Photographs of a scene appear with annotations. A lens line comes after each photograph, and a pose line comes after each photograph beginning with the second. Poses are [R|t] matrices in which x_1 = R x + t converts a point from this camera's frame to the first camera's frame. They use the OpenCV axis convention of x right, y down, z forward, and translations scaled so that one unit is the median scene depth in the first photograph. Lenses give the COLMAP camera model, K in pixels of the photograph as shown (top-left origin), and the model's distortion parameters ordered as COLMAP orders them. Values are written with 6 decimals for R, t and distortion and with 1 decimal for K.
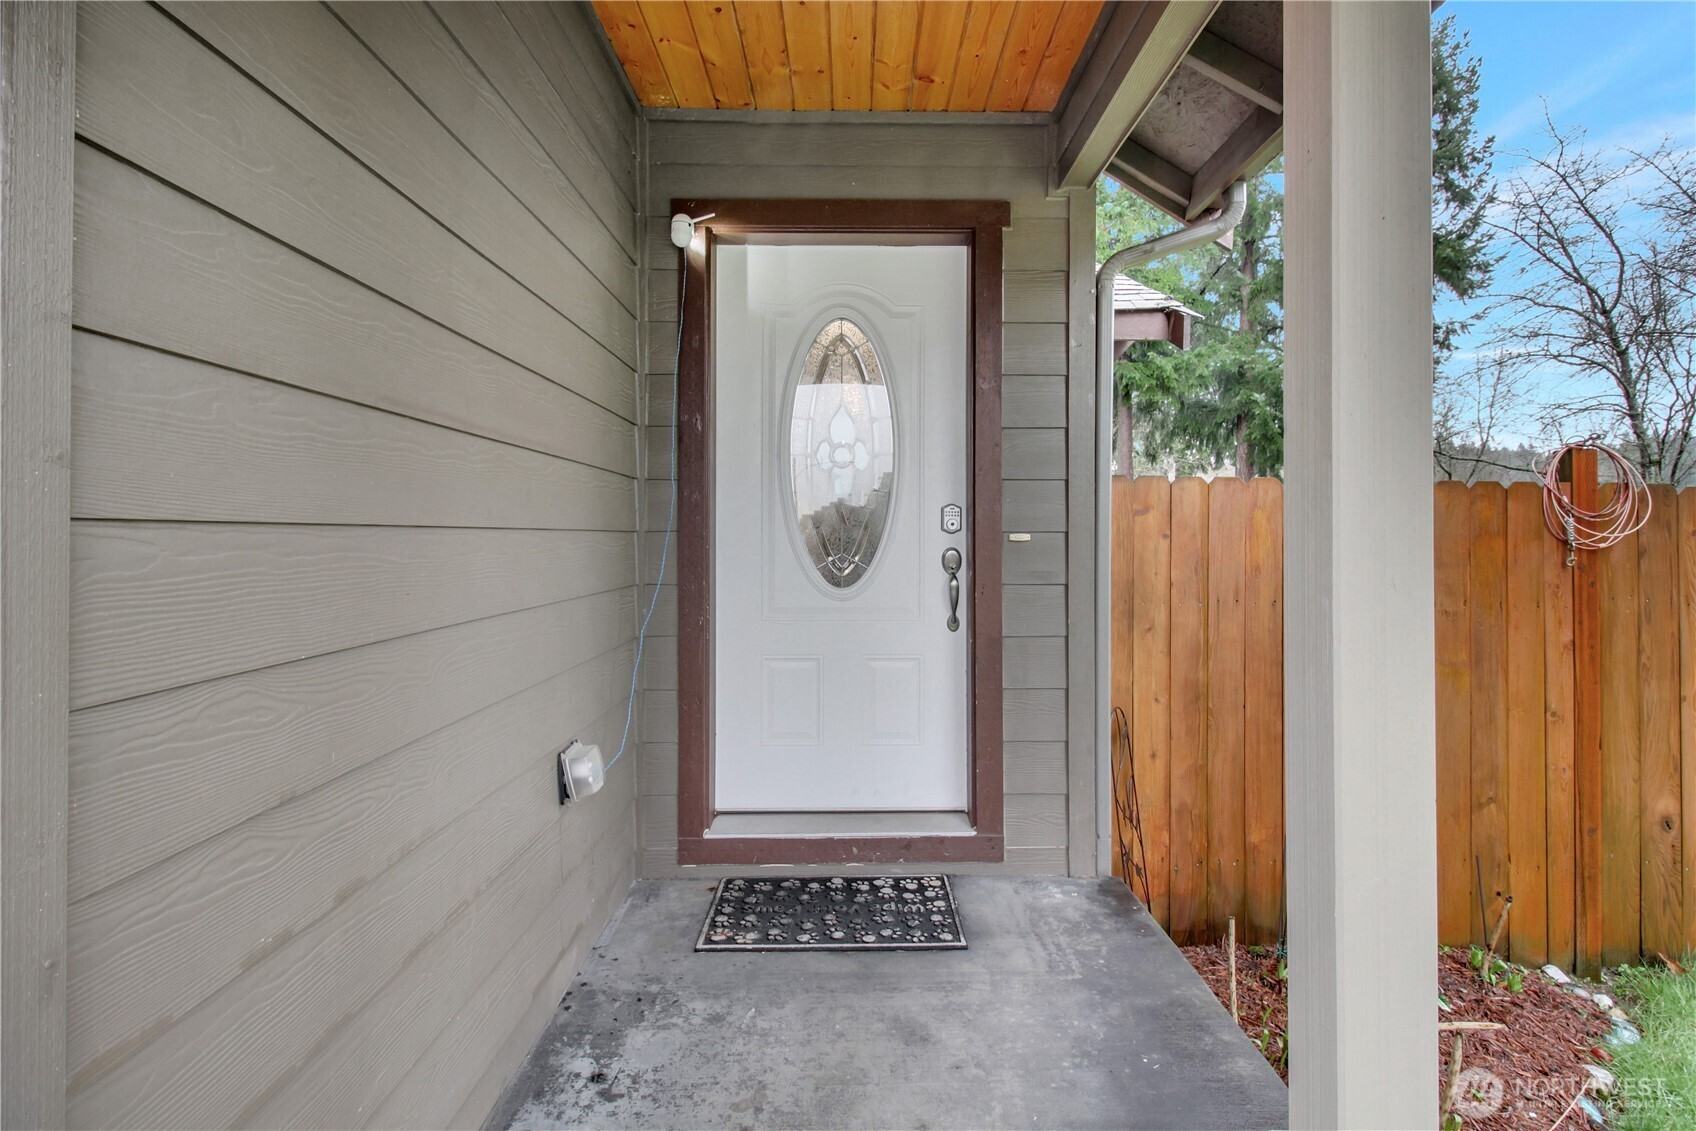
lens RADIAL K [[790.6, 0, 884.8], [0, 790.6, 545.4], [0, 0, 1]] dist [0.003896, 0.000986]
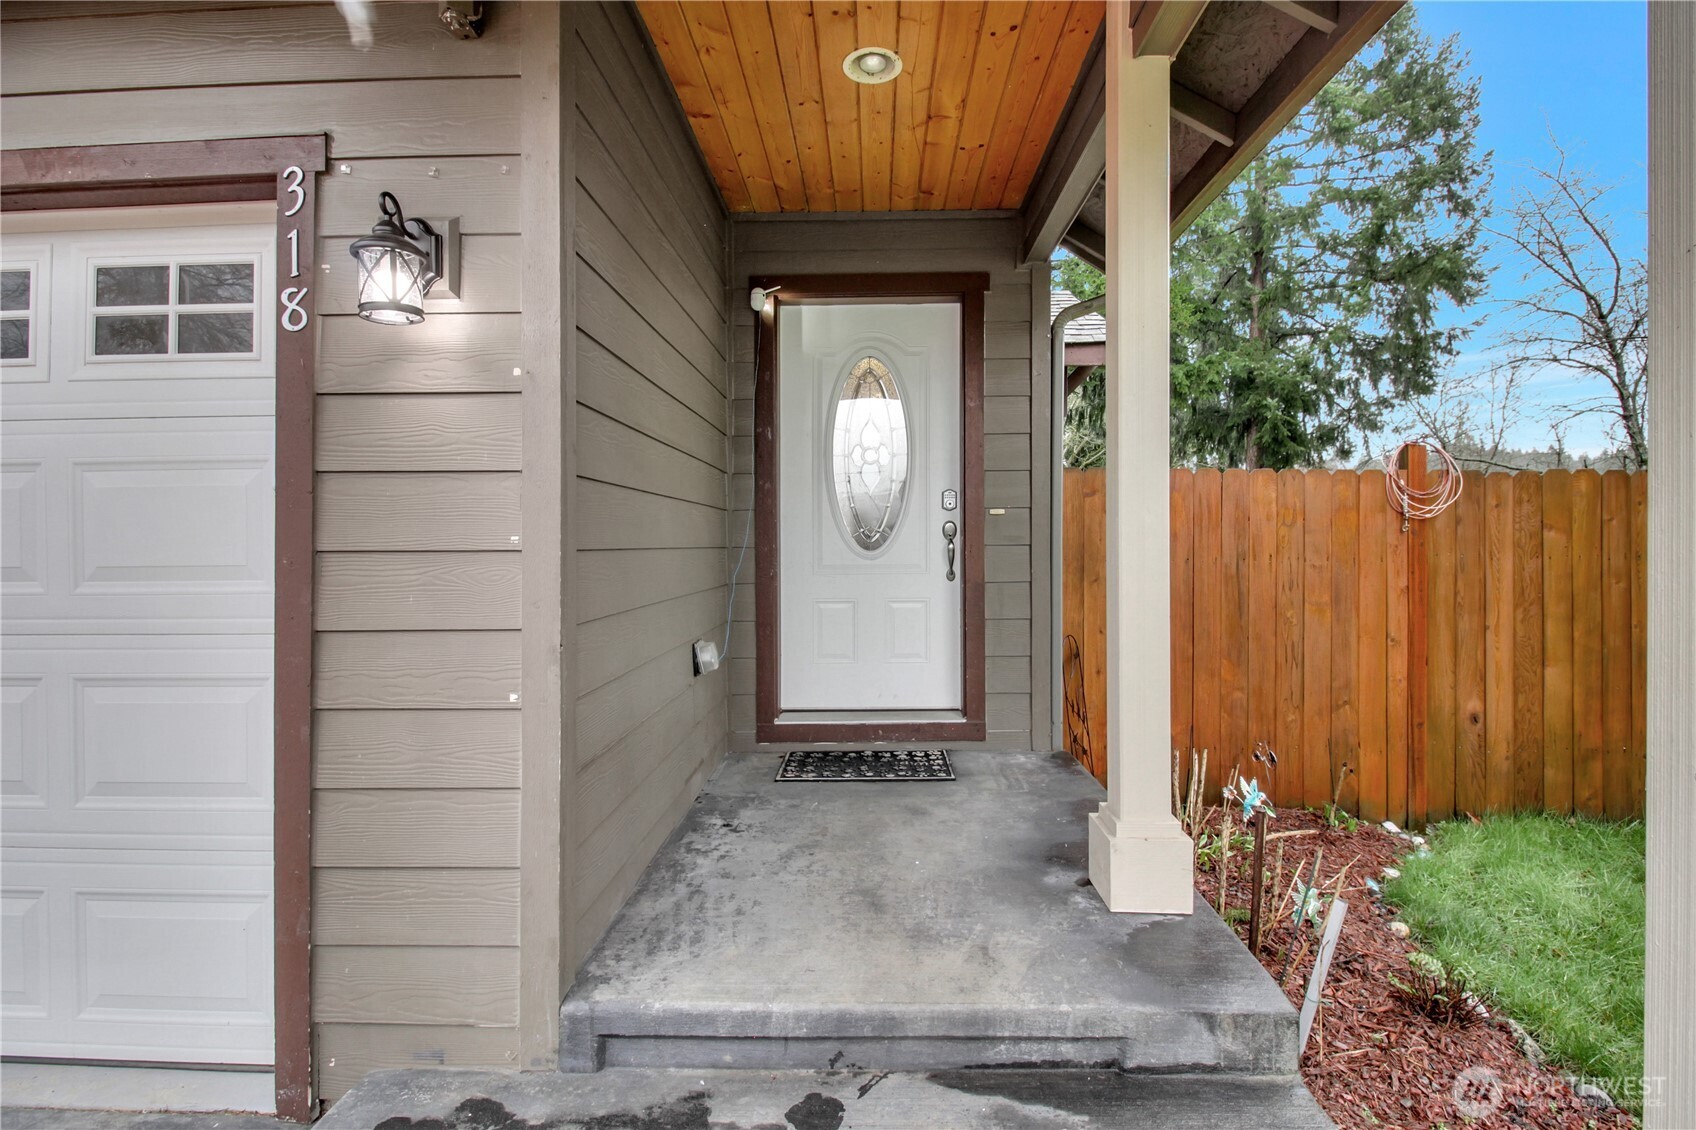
lens RADIAL K [[783.3, 0, 860.2], [0, 783.3, 544.3], [0, 0, 1]] dist [-0.015336, -0.002454]
pose [[0.998020, -0.003940, -0.062776, 0.014710], [0.003338, 0.999948, -0.009682, 0.058465], [0.062811, 0.009454, 0.997981, -0.390107]]
